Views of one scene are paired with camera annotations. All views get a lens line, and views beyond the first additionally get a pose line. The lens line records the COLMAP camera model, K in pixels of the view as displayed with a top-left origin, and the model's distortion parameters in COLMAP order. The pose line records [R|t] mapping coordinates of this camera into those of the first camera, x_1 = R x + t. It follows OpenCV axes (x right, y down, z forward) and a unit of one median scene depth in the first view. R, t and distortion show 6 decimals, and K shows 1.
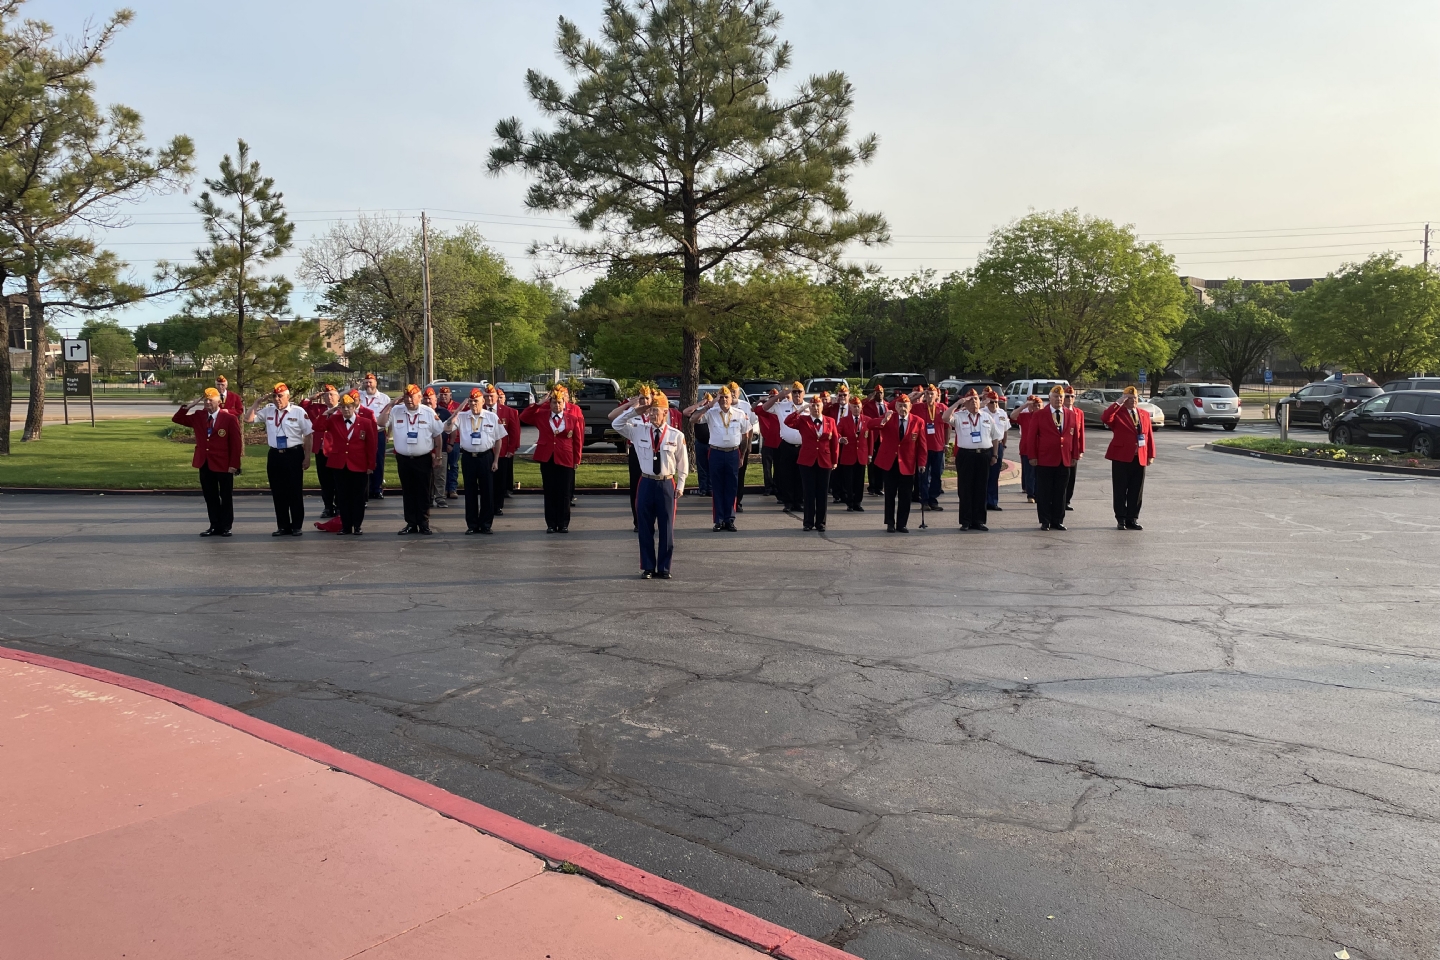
lens RADIAL K [[1068.4, 0, 731.0], [0, 1068.4, 486.5], [0, 0, 1]] dist [0.091828, -0.108390]
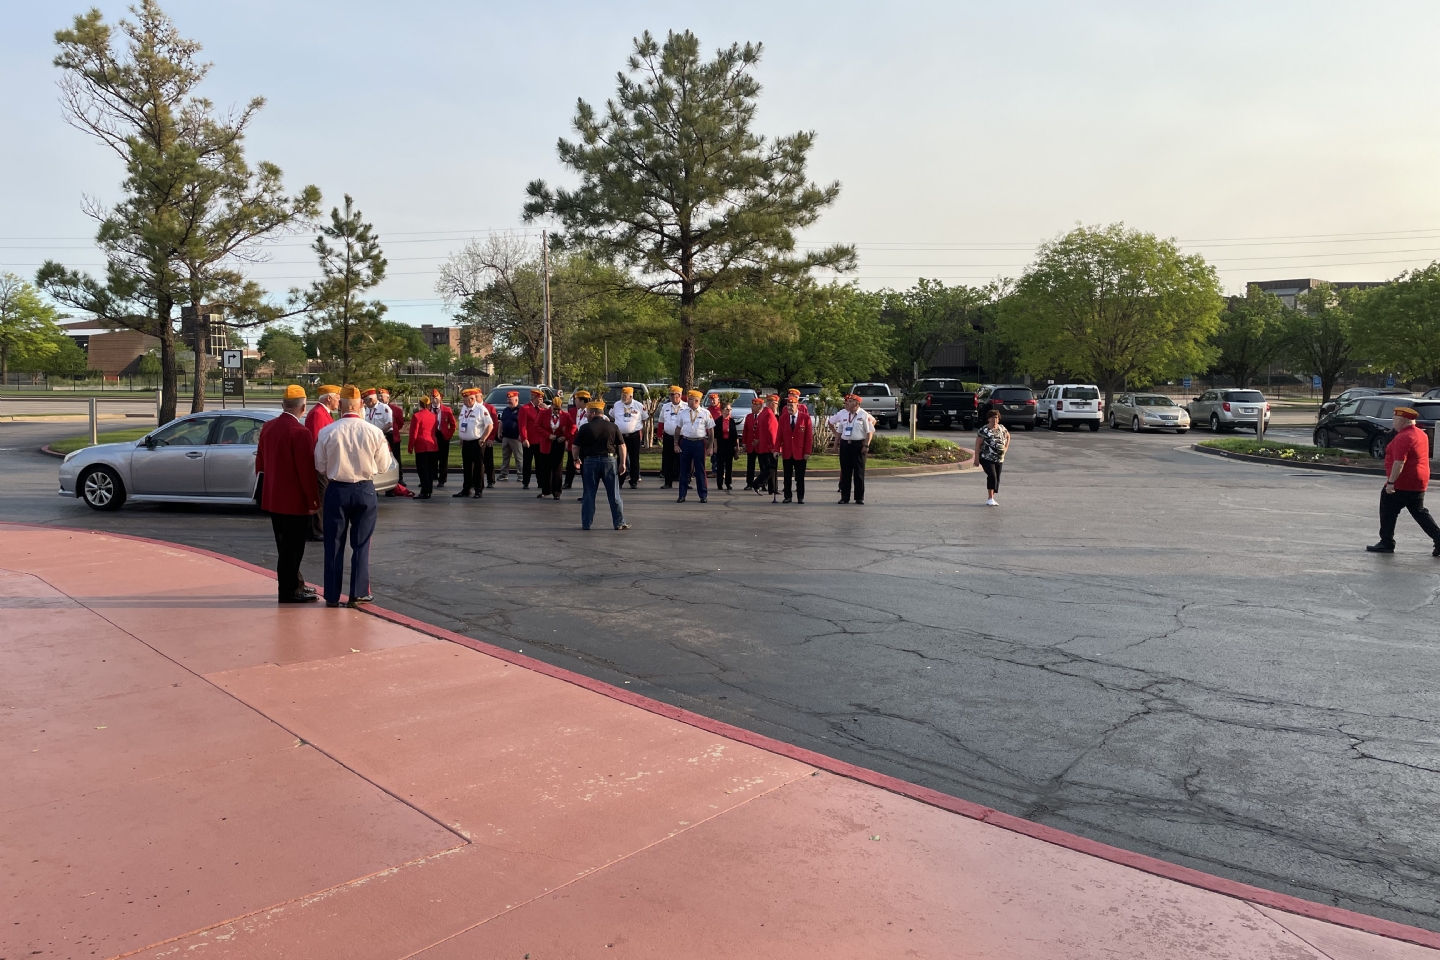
lens RADIAL K [[1068.4, 0, 722.0], [0, 1068.4, 484.8], [0, 0, 1]] dist [0.091828, -0.108390]
pose [[0.990838, 0.015340, -0.134180, 0.155821], [-0.016004, 0.999864, -0.003869, 0.017534], [0.134103, 0.005981, 0.990949, -0.190268]]
